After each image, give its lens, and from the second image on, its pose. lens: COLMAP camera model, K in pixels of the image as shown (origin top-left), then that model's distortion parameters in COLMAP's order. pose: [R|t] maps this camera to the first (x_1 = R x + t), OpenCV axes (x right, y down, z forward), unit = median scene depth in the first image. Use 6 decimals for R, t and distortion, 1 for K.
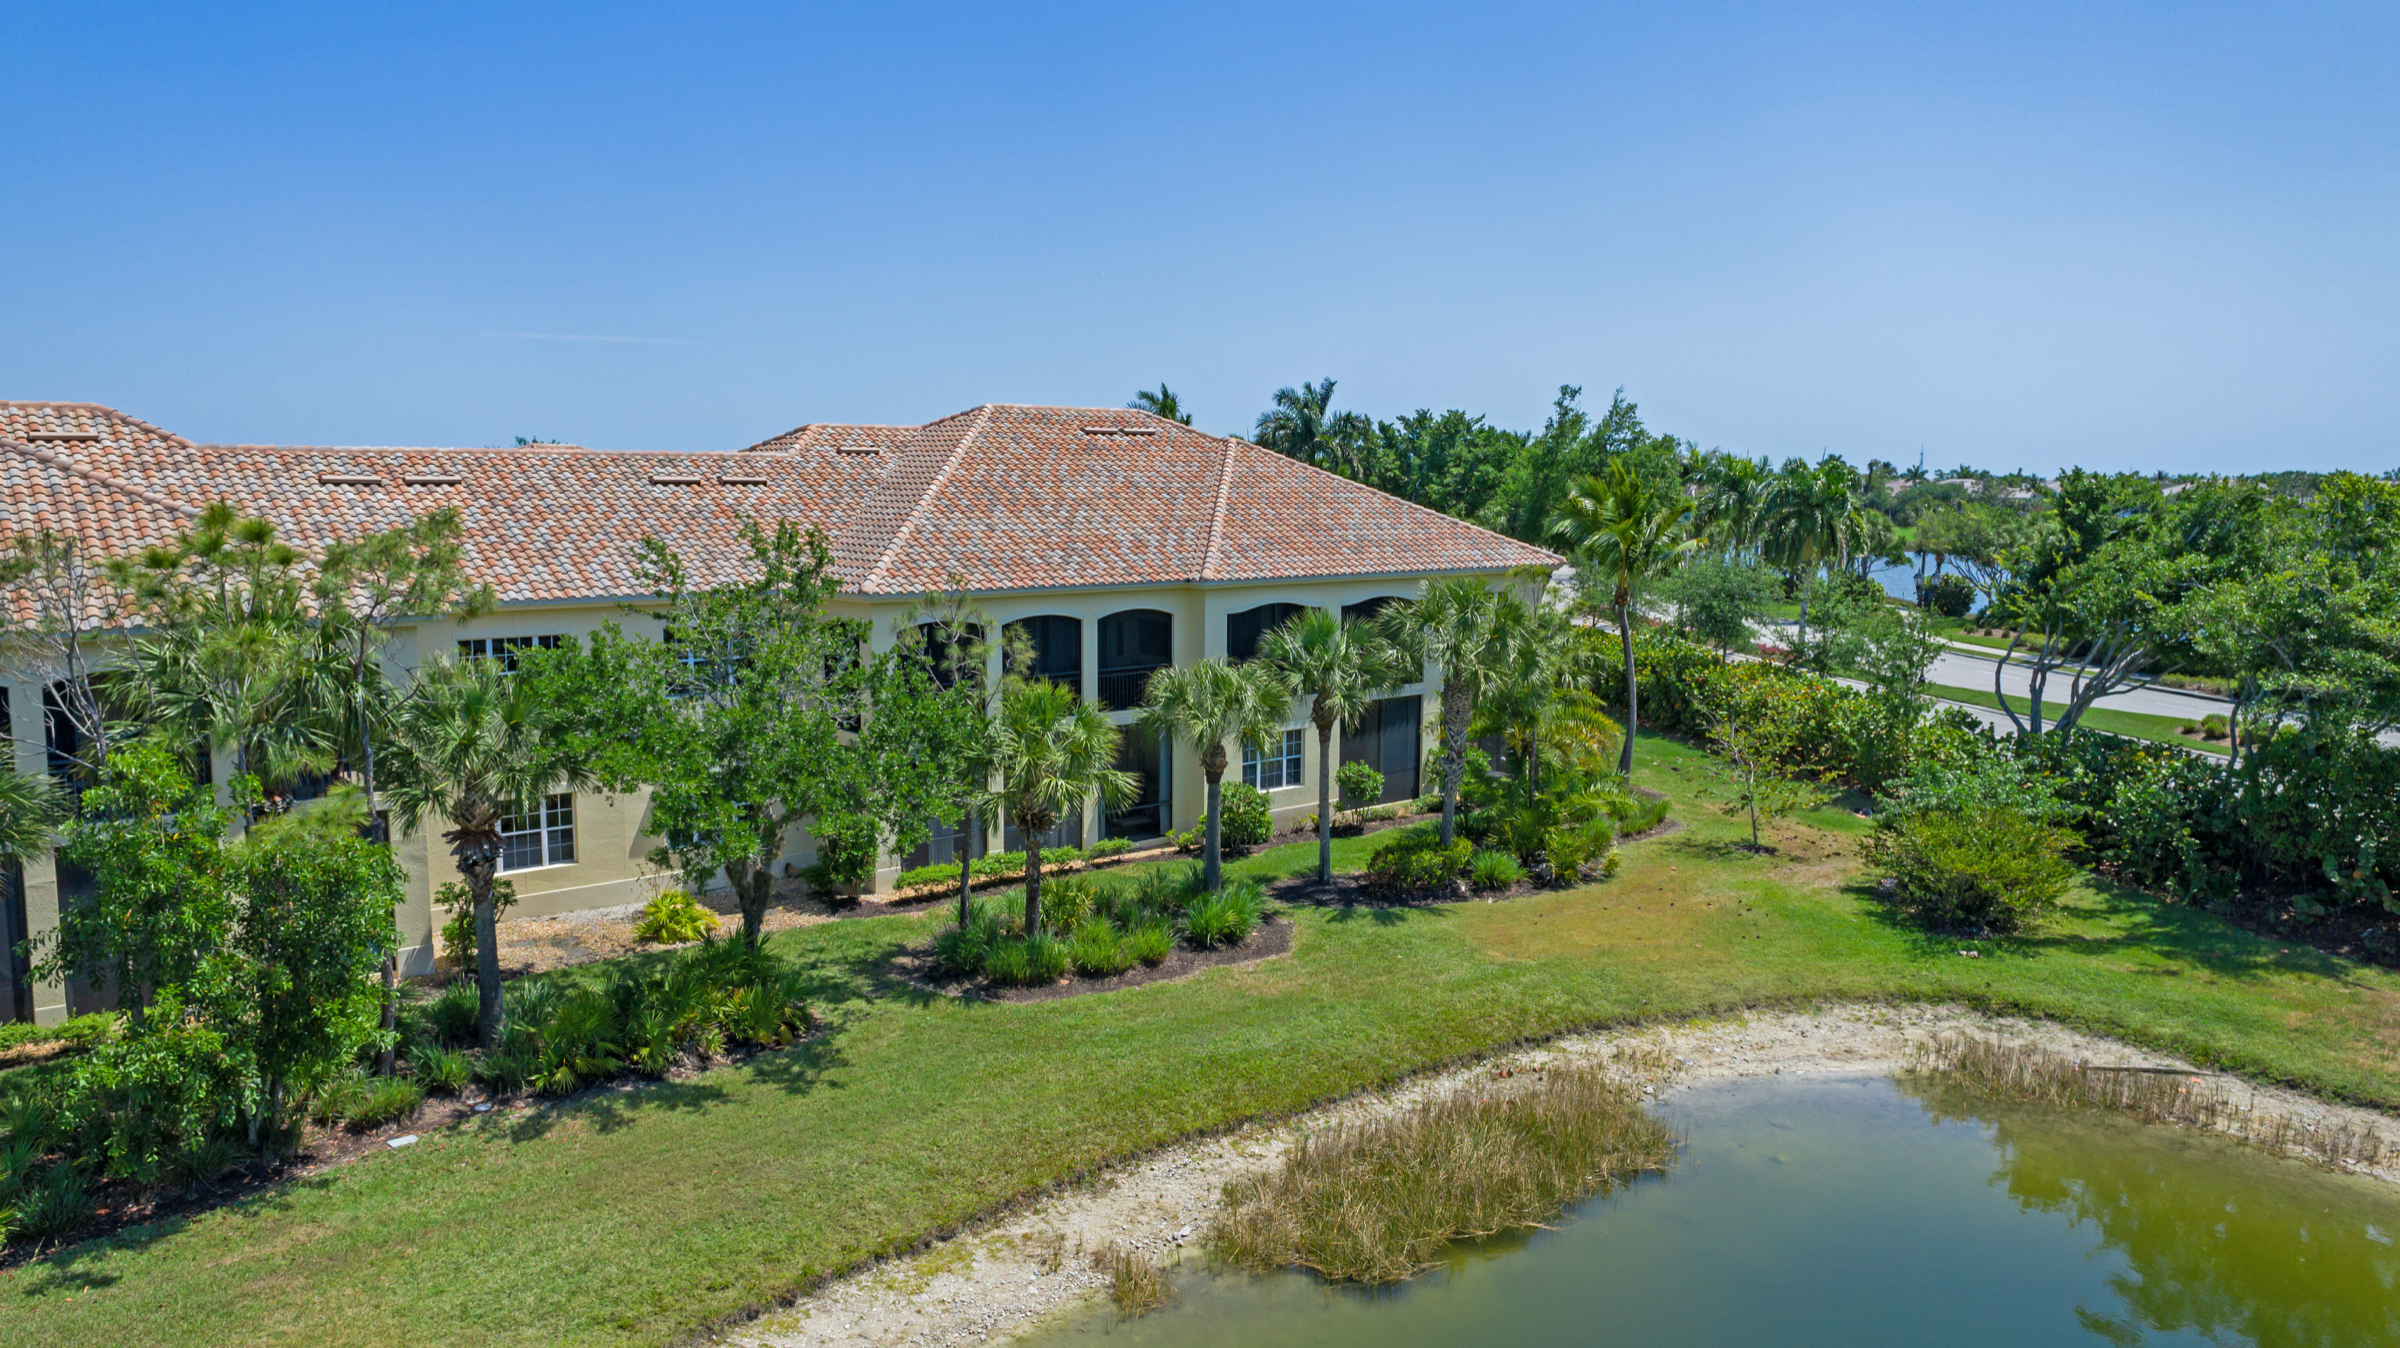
lens RADIAL K [[1638.9, 0, 1200.0], [0, 1638.9, 674.0], [0, 0, 1]] dist [-0.023266, 0.003372]
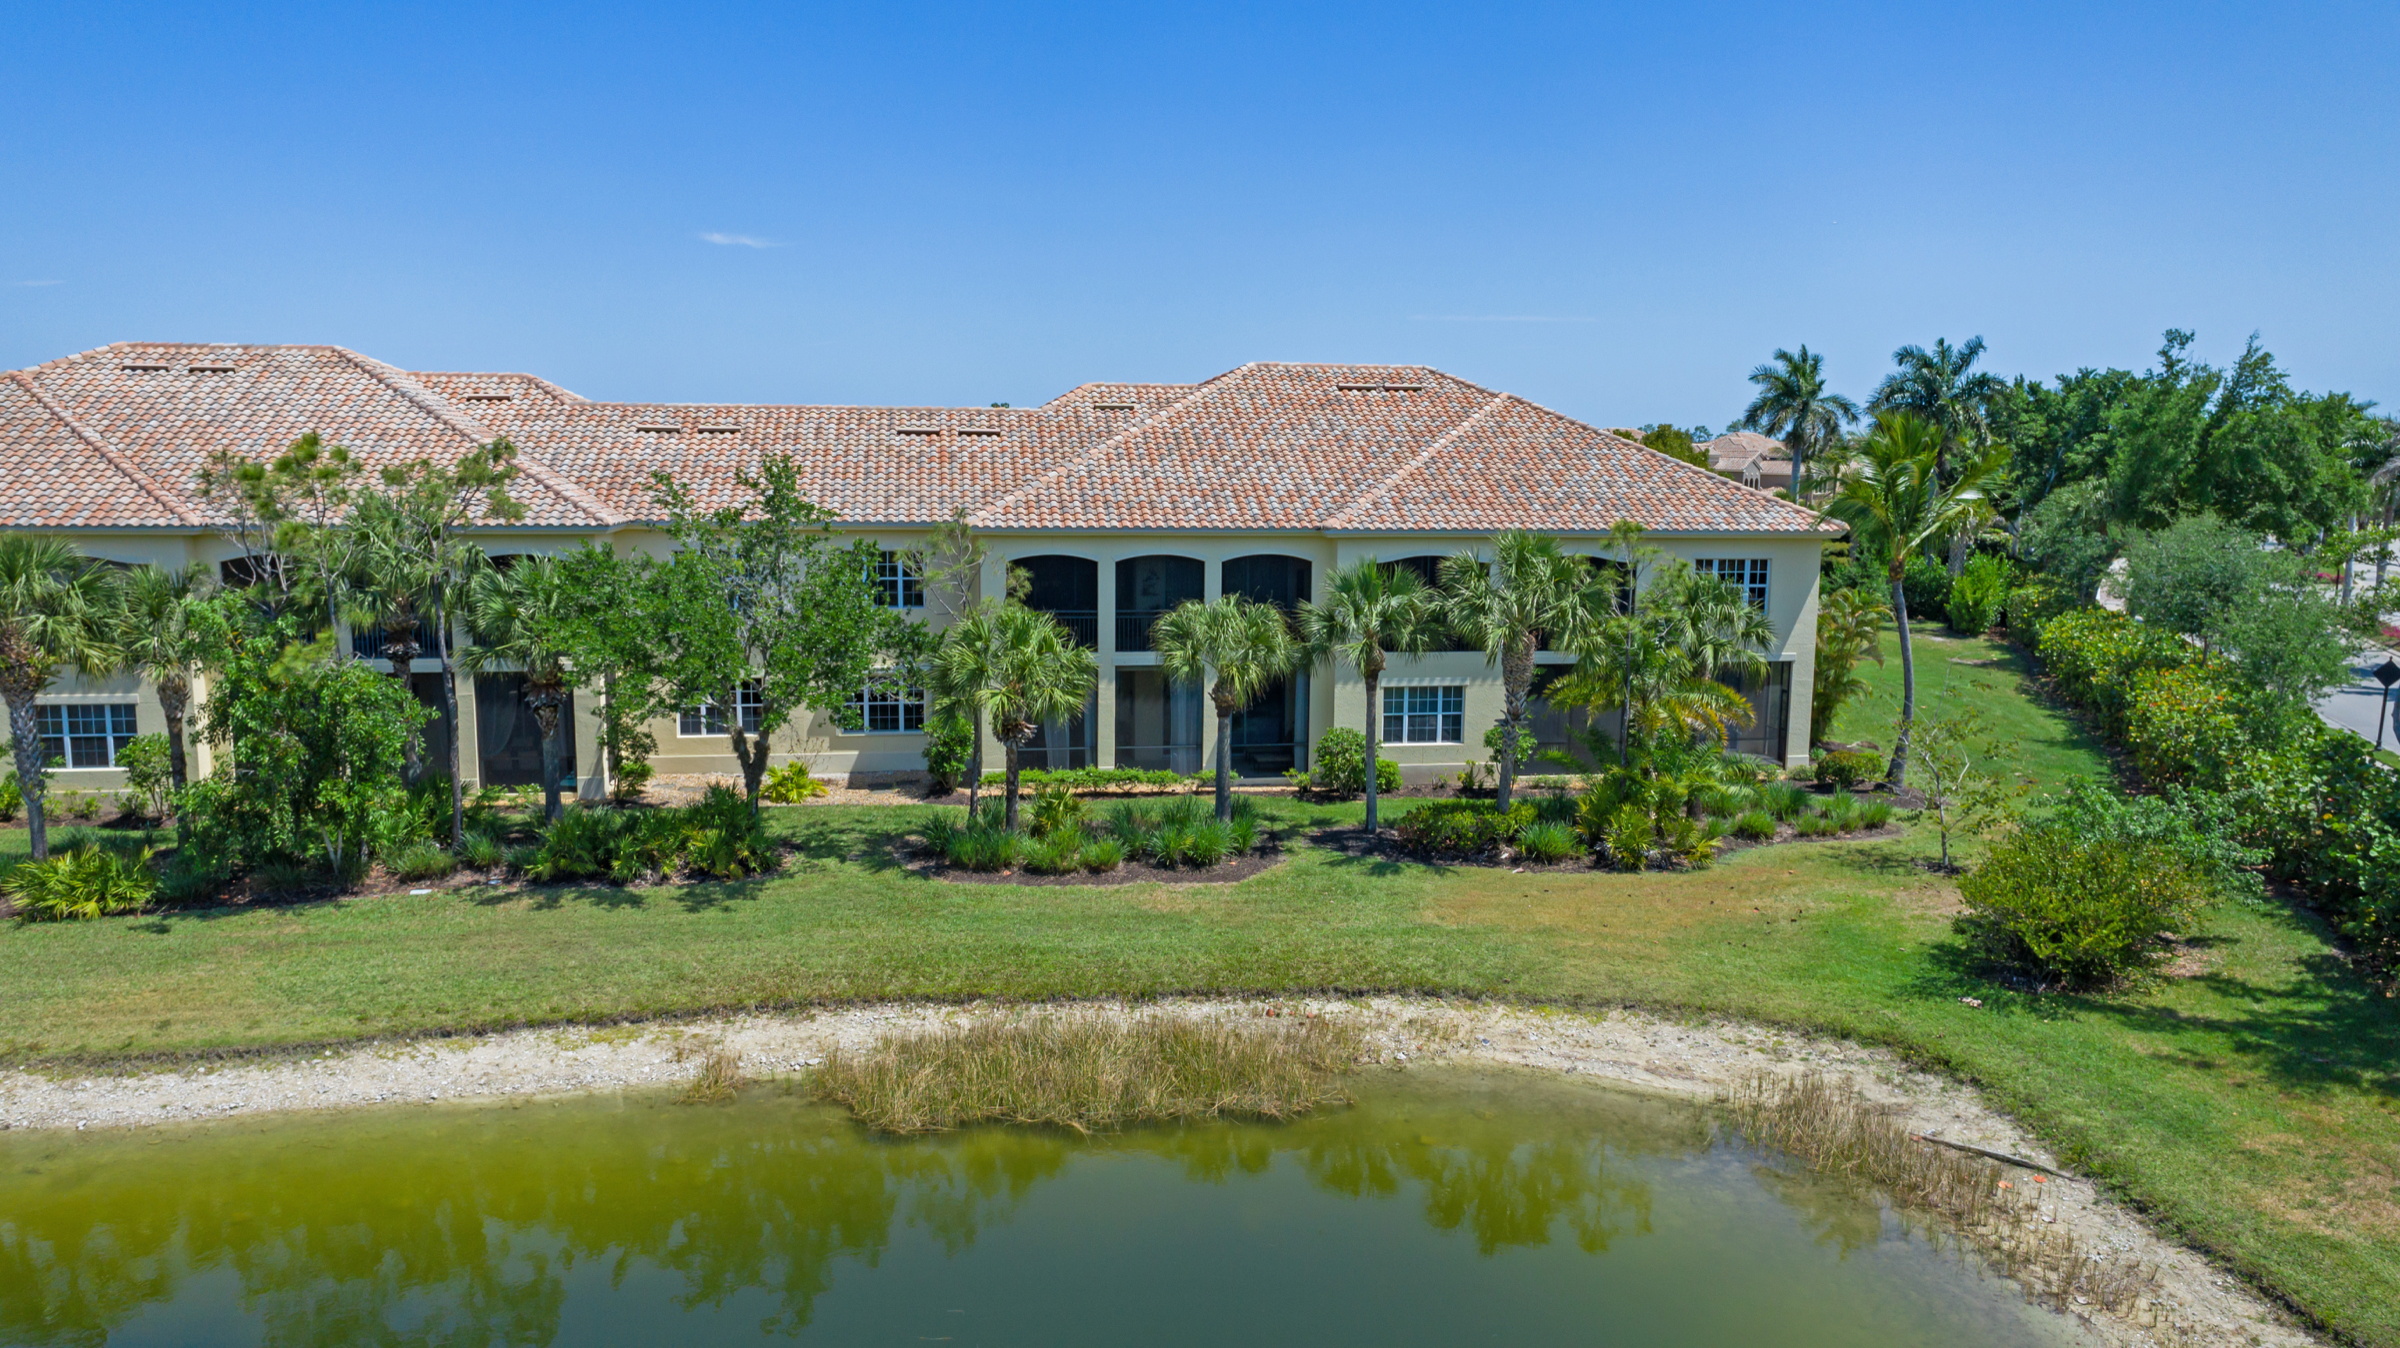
lens RADIAL K [[1638.9, 0, 1200.0], [0, 1638.9, 674.0], [0, 0, 1]] dist [-0.023266, 0.003372]
pose [[0.856477, 0.074293, -0.510811, 0.593664], [-0.067000, 0.997217, 0.032697, 0.006708], [0.511819, 0.006220, 0.859071, 0.102808]]
